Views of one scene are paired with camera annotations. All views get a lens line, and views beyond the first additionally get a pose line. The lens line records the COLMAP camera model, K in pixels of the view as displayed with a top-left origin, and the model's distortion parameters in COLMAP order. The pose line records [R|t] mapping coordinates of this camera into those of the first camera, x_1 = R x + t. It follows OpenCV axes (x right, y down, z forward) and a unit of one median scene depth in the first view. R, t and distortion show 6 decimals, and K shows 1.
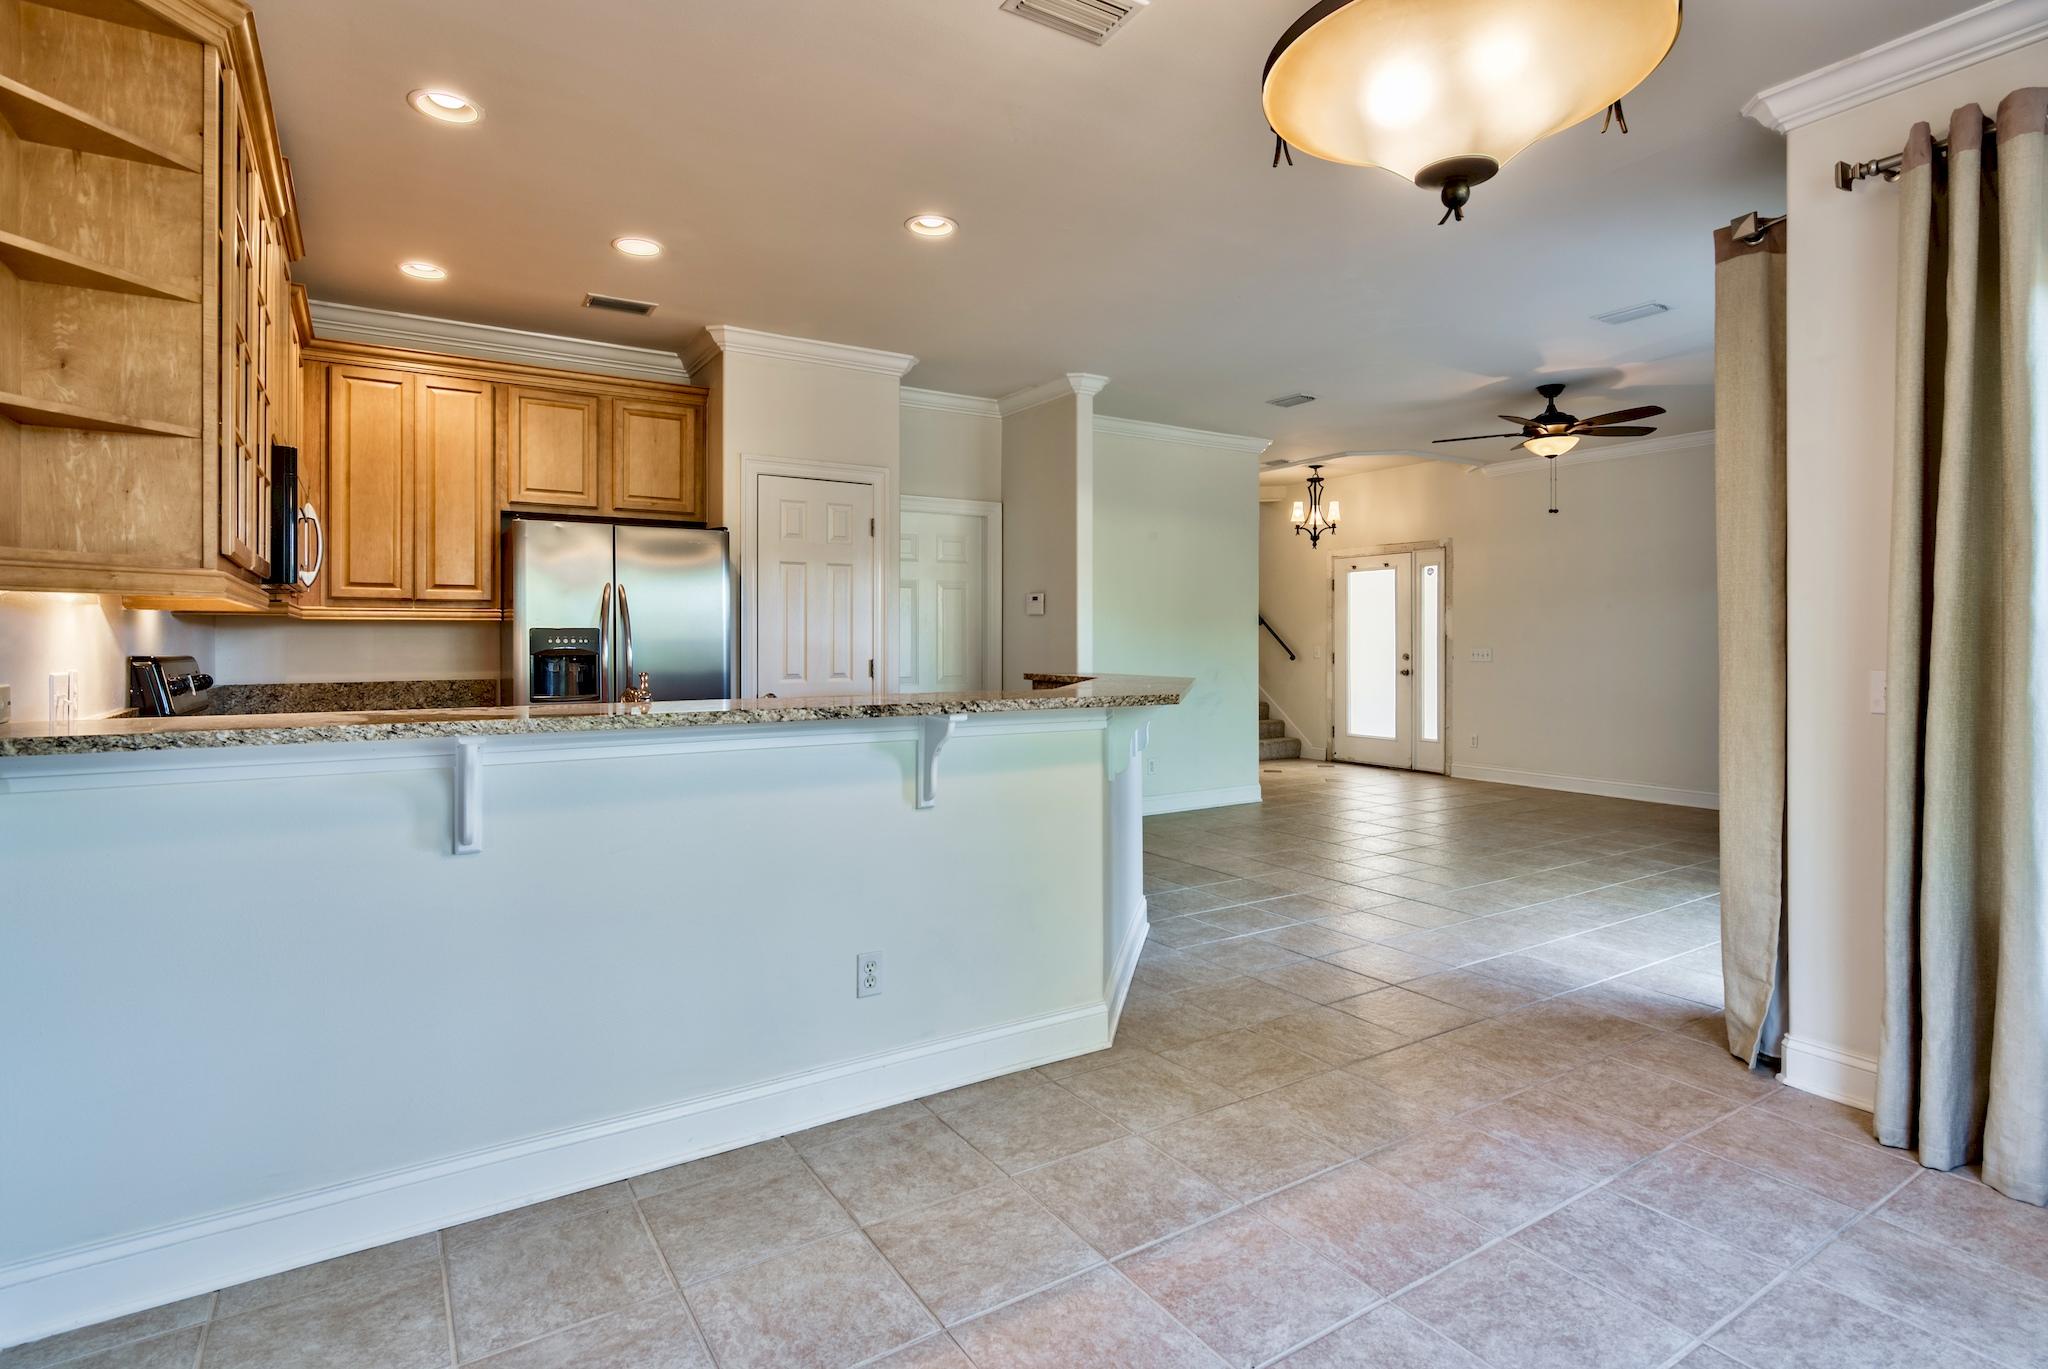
lens RADIAL K [[1008.2, 0, 1036.1], [0, 1008.2, 633.8], [0, 0, 1]] dist [-0.003544, 0.001885]
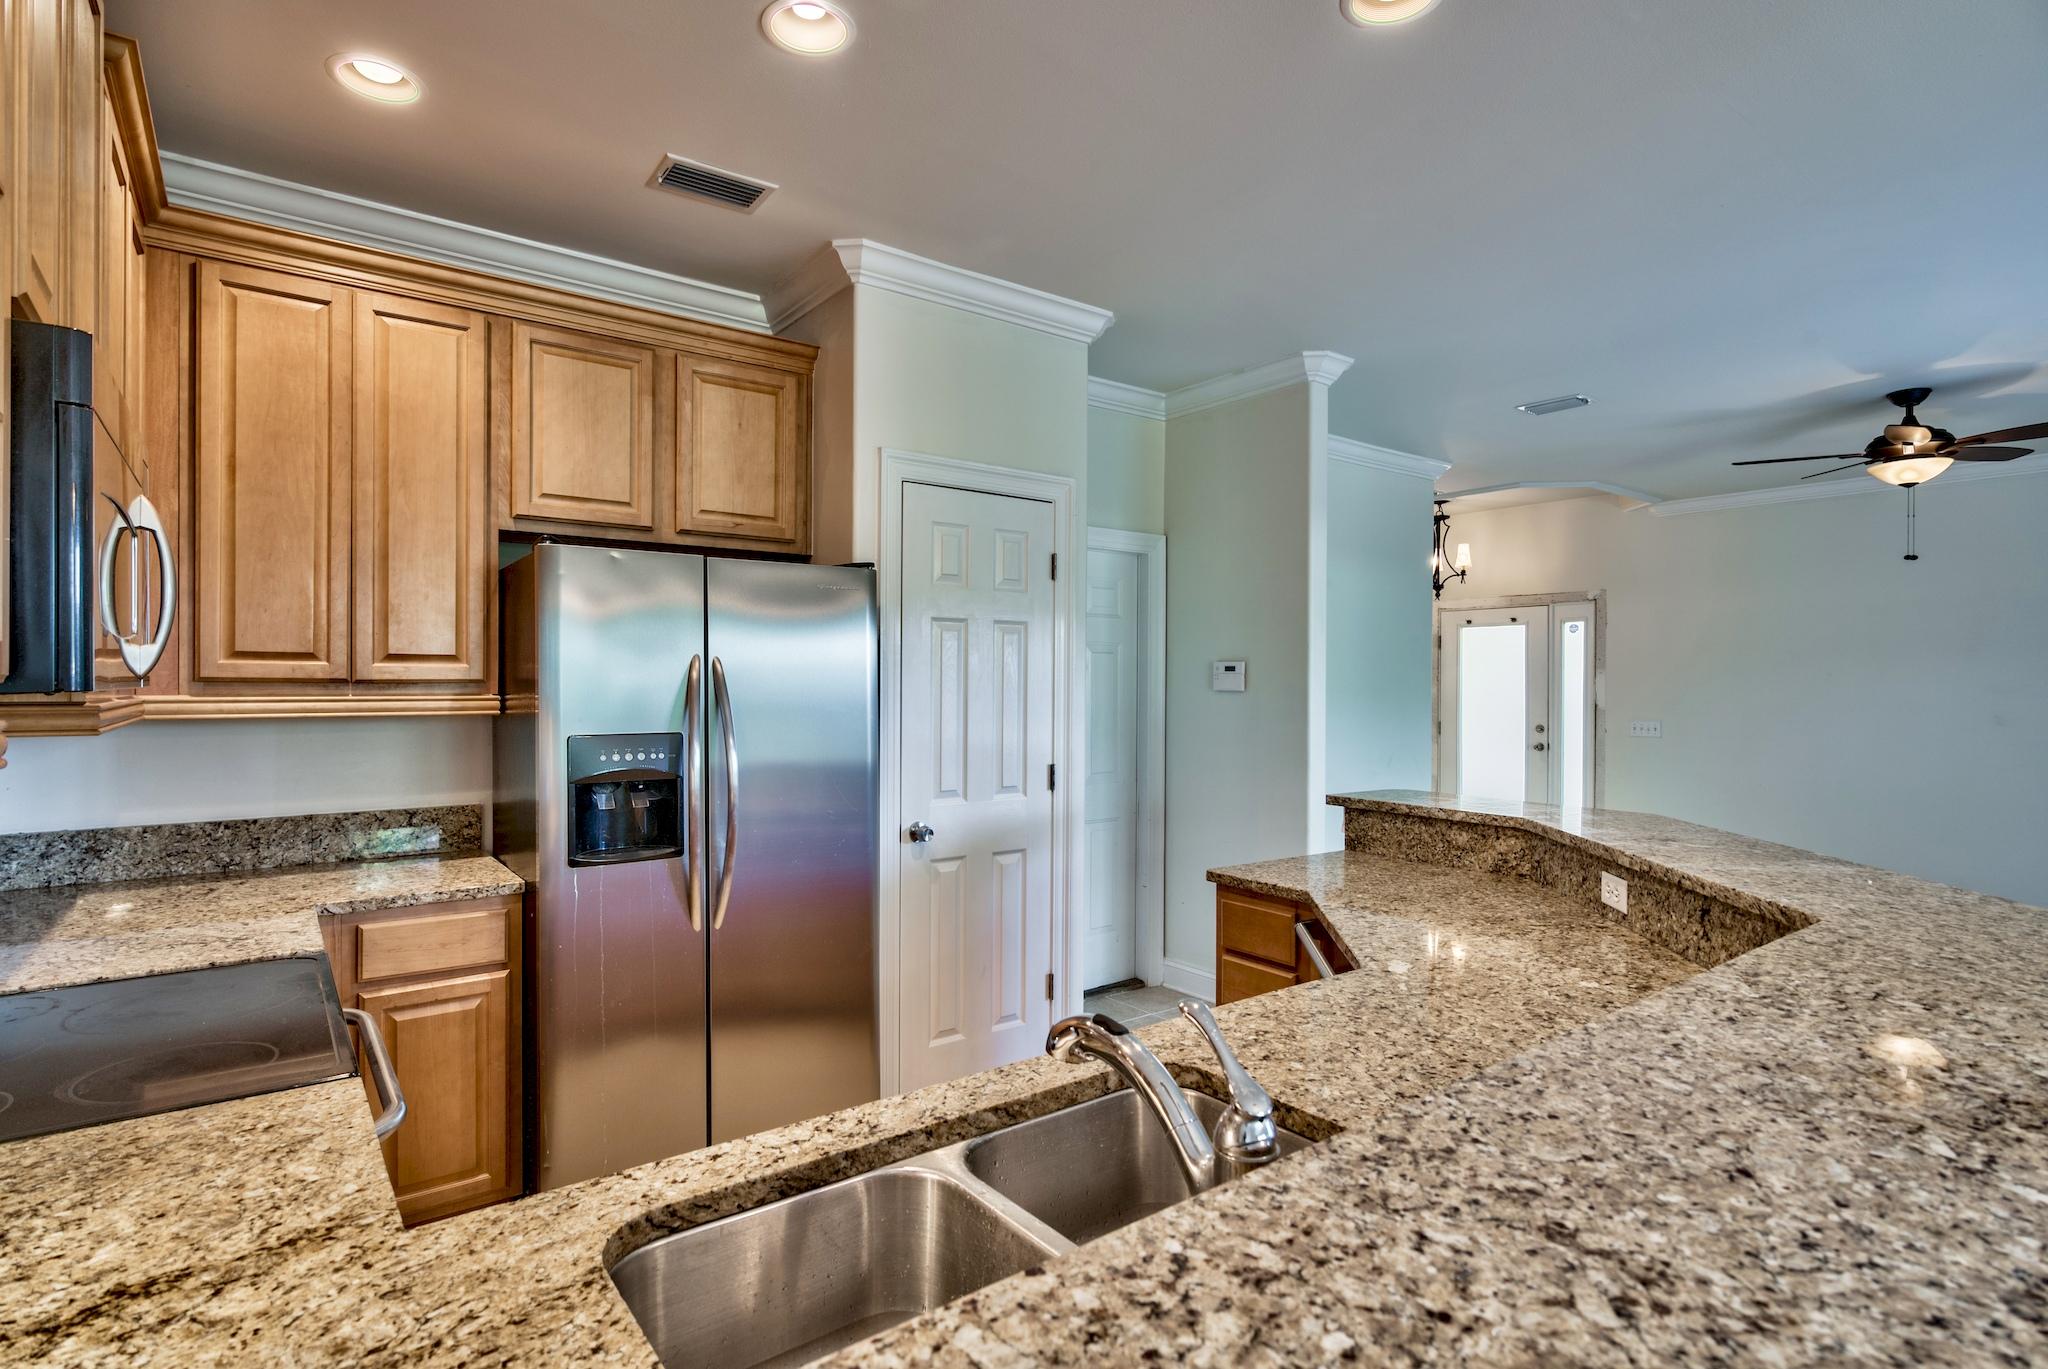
lens RADIAL K [[1008.2, 0, 1021.3], [0, 1008.2, 685.2], [0, 0, 1]] dist [-0.003544, 0.001885]
pose [[0.998675, 0.008187, 0.050797, -0.239061], [-0.008641, 0.999925, 0.008708, -0.035956], [-0.050722, -0.009136, 0.998671, 0.367064]]
